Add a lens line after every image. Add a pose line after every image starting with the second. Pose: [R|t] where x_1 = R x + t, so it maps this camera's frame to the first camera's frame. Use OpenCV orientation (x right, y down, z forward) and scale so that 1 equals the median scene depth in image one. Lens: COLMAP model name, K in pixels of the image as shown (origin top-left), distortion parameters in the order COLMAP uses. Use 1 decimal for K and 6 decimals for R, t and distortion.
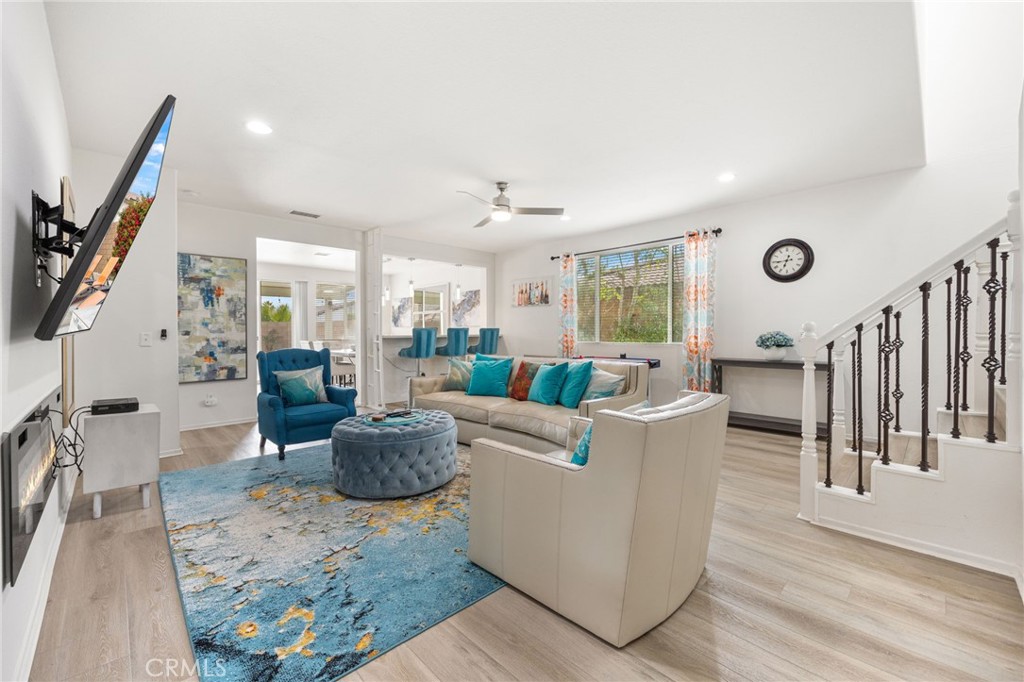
lens RADIAL K [[419.1, 0, 513.1], [0, 419.1, 330.6], [0, 0, 1]] dist [-0.001772, -0.000356]
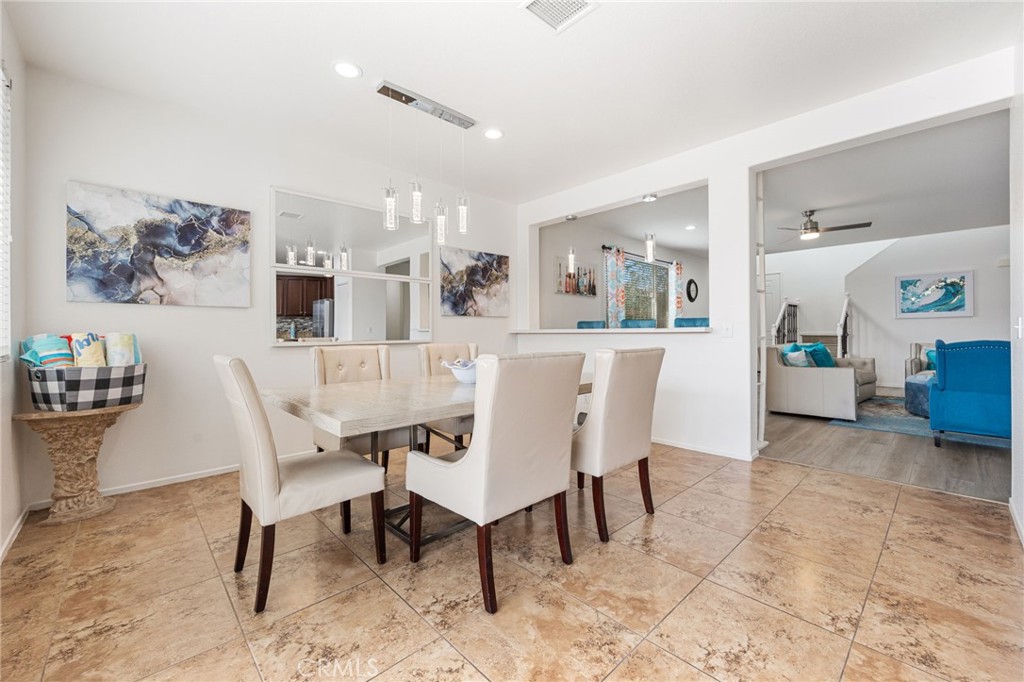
lens RADIAL K [[414.2, 0, 515.8], [0, 414.2, 335.9], [0, 0, 1]] dist [-0.000463, 0.000000]
pose [[0.004100, -0.004440, 0.999982, -0.771863], [0.006370, 0.999970, 0.004414, 0.016696], [-0.999971, 0.006352, 0.004129, 1.119894]]
